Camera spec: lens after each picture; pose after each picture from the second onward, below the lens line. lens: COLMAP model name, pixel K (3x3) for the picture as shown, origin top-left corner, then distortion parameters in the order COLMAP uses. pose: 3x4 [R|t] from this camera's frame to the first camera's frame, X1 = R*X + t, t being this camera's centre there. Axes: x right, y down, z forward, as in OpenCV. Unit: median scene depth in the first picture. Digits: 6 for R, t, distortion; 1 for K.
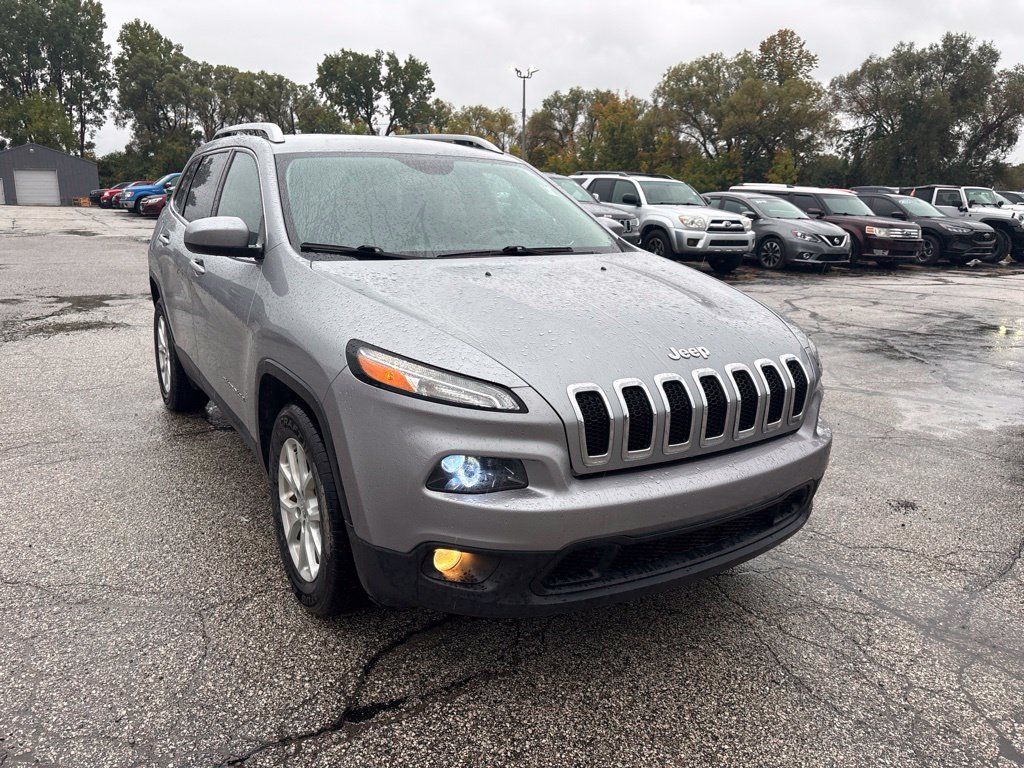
lens RADIAL K [[779.8, 0, 513.5], [0, 779.8, 362.2], [0, 0, 1]] dist [0.059395, -0.060961]
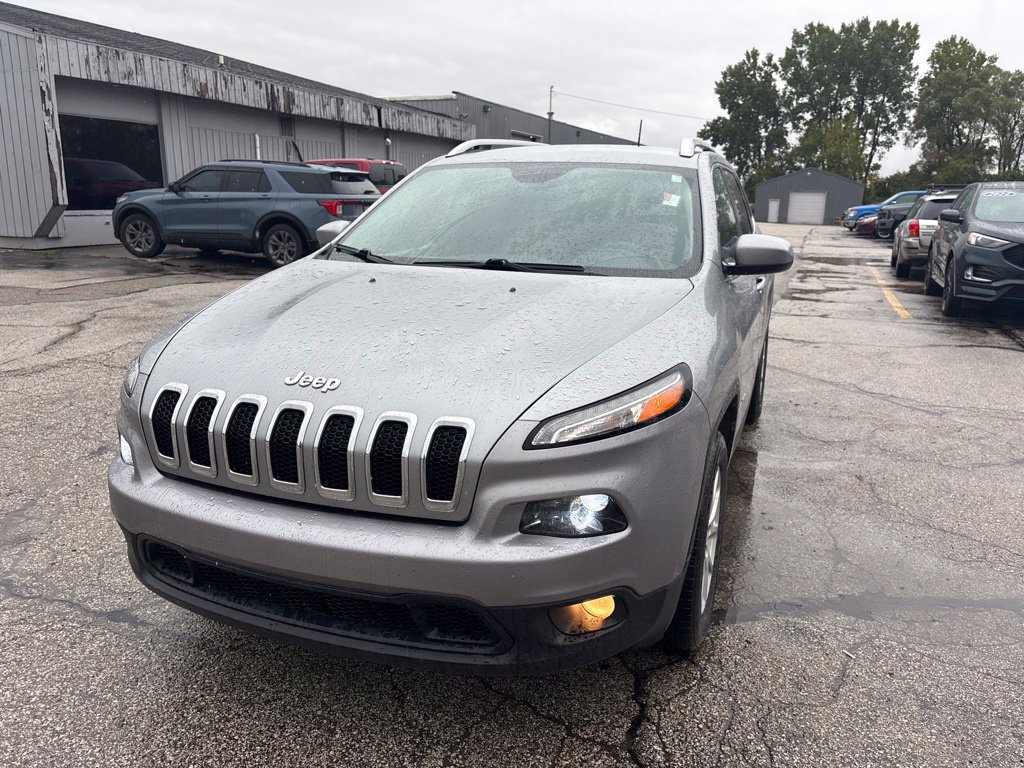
lens RADIAL K [[778.6, 0, 512.8], [0, 778.6, 373.2], [0, 0, 1]] dist [0.062146, -0.067351]
pose [[0.604252, 0.169440, -0.778569, 0.032655], [-0.178135, 0.981123, 0.075271, -0.003976], [0.776626, 0.093208, 0.623029, 0.020391]]
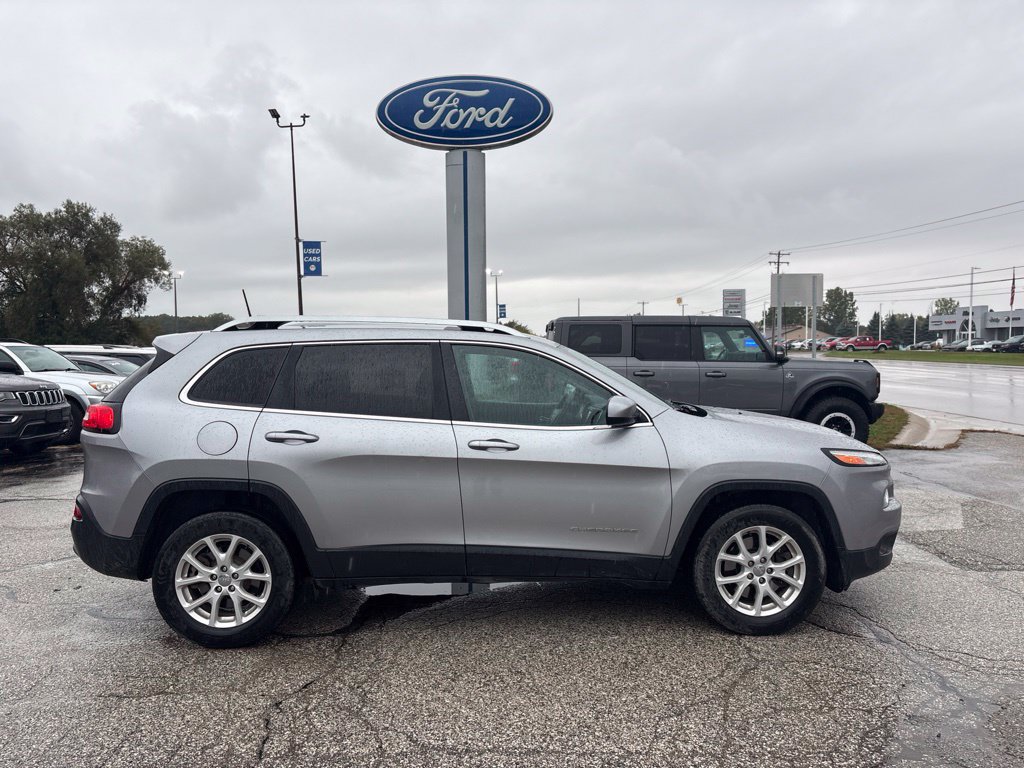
lens RADIAL K [[778.6, 0, 512.8], [0, 778.6, 373.2], [0, 0, 1]] dist [0.062146, -0.067351]
pose [[0.487275, -0.053393, 0.871615, -0.069723], [0.205247, 0.977170, -0.054884, -0.008125], [-0.848786, 0.205640, 0.487109, 0.021504]]
